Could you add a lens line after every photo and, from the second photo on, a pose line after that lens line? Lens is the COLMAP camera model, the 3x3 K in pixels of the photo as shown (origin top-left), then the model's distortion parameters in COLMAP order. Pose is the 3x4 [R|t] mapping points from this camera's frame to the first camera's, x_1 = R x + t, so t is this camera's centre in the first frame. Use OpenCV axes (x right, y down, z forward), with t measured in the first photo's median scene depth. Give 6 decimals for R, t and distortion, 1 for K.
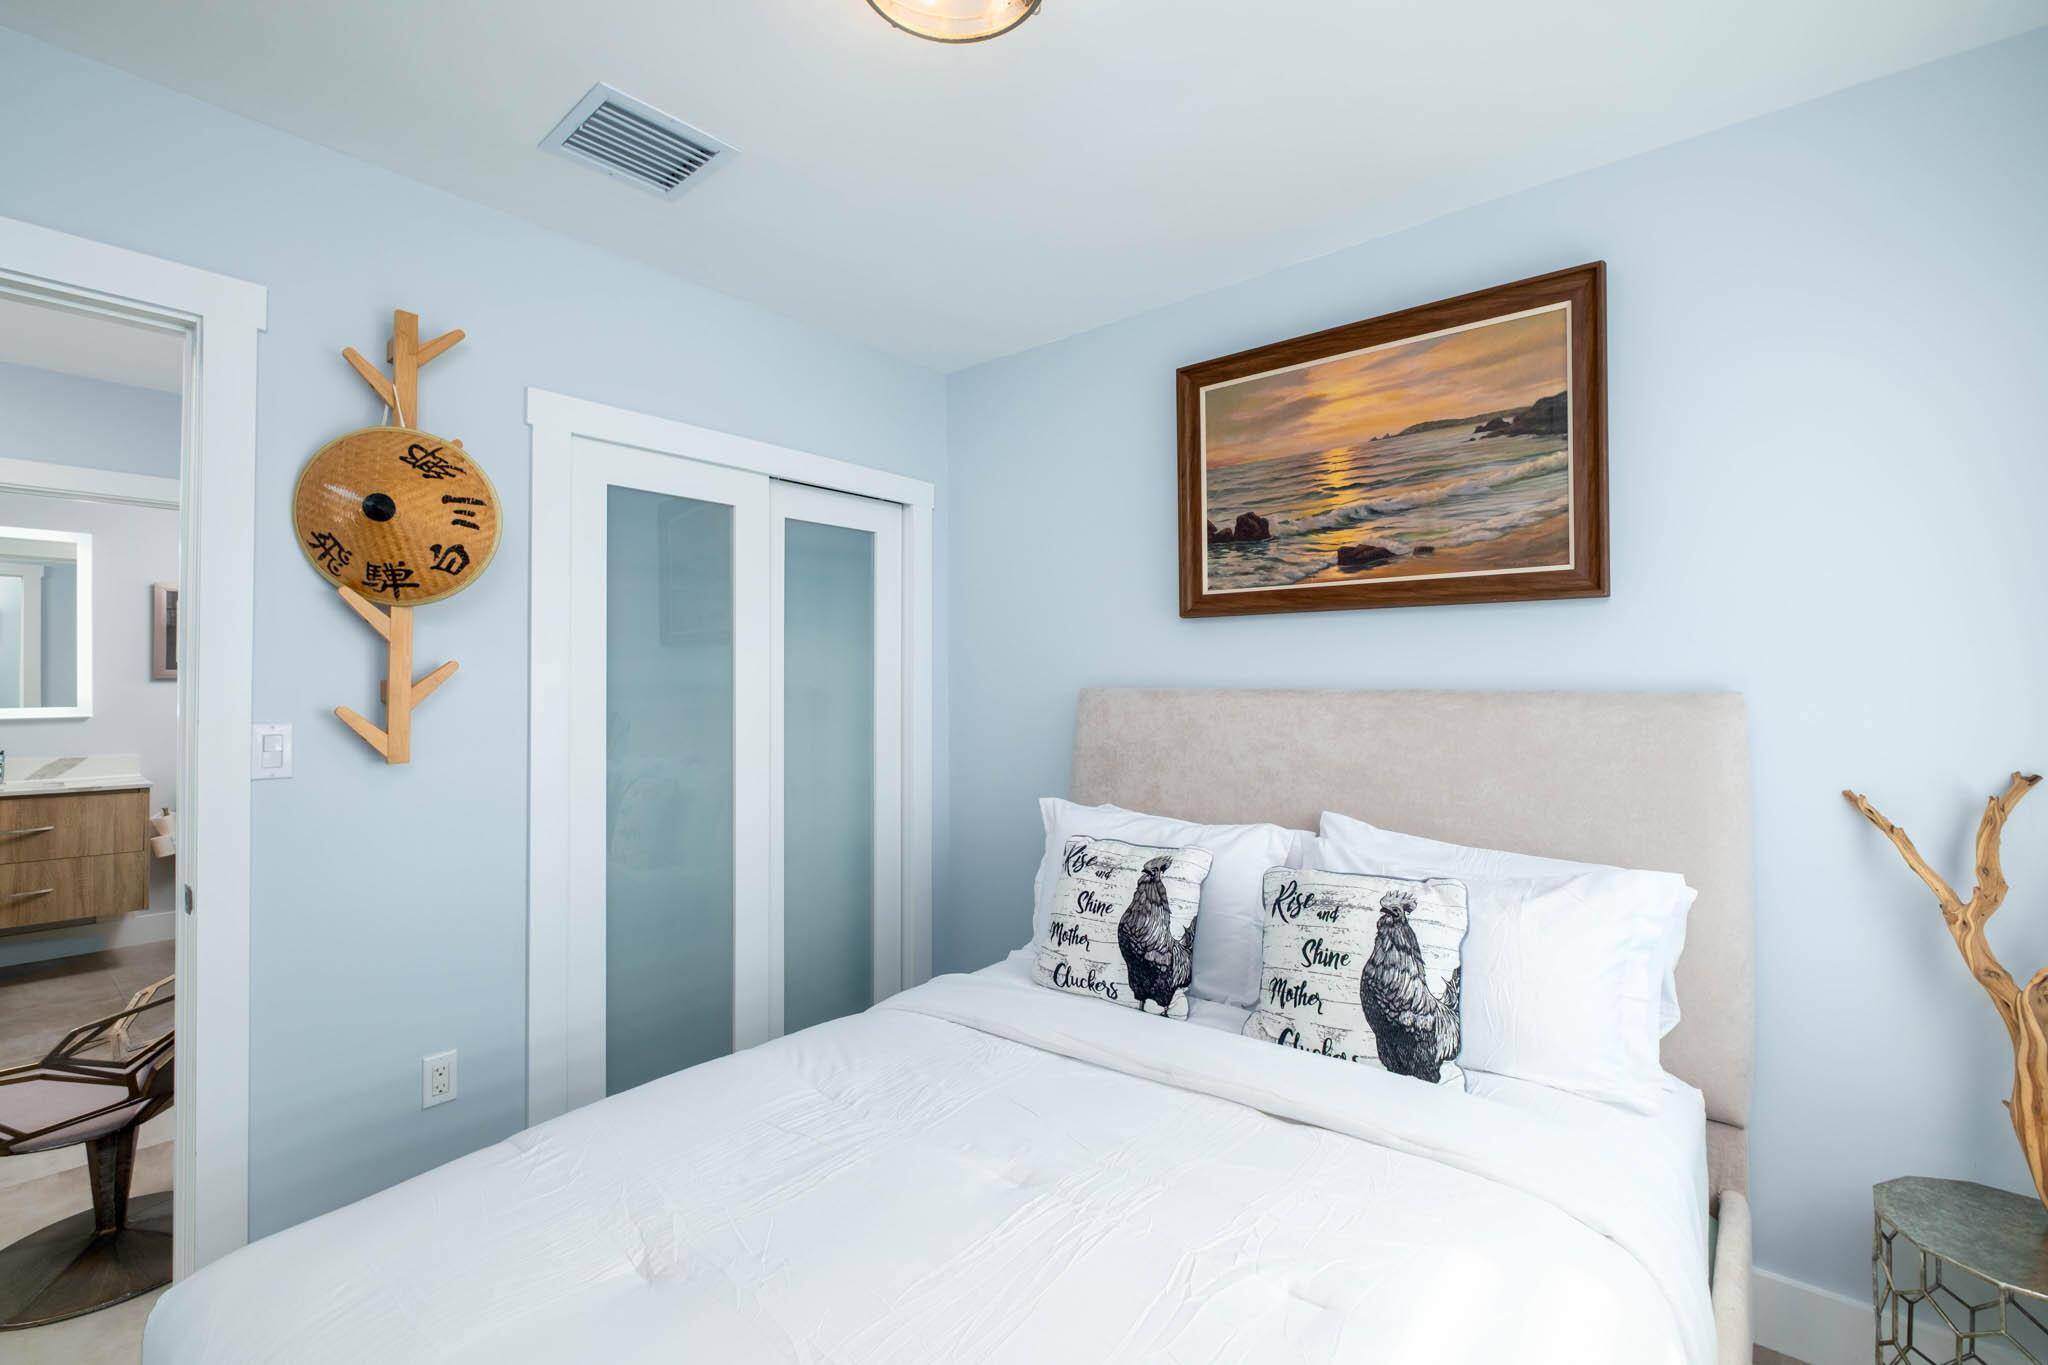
lens RADIAL K [[890.0, 0, 1018.4], [0, 890.0, 672.0], [0, 0, 1]] dist [-0.002419, -0.000349]
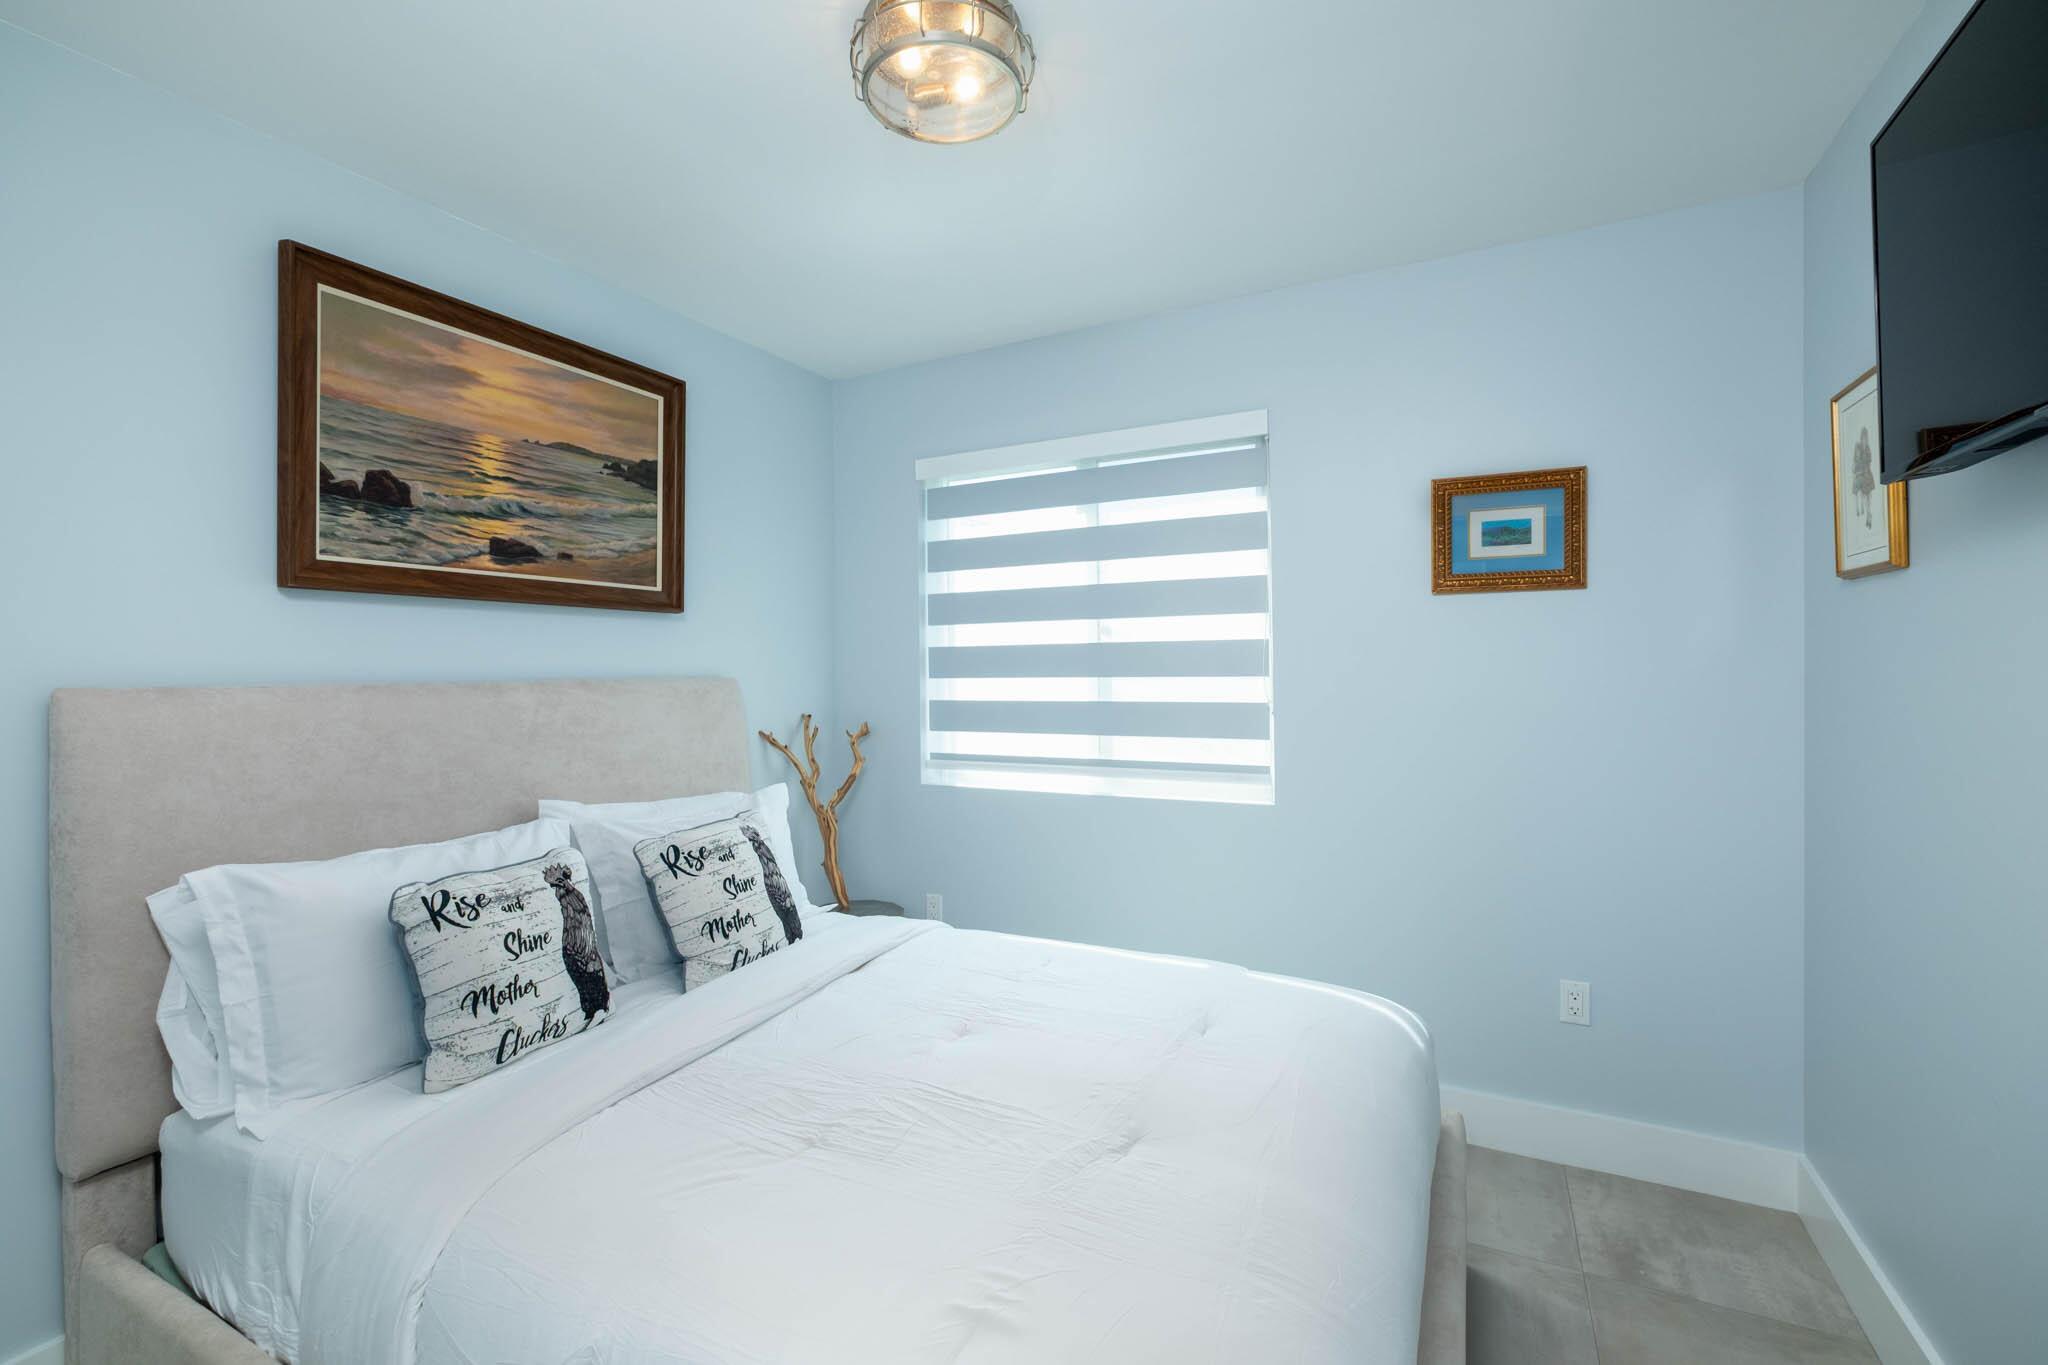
lens RADIAL K [[890.0, 0, 1018.4], [0, 890.0, 672.0], [0, 0, 1]] dist [-0.002419, -0.000349]
pose [[-0.220309, -0.000923, 0.975430, -0.744156], [-0.003135, 0.999995, 0.000238, 0.007233], [-0.975425, -0.003006, -0.220311, 0.666598]]
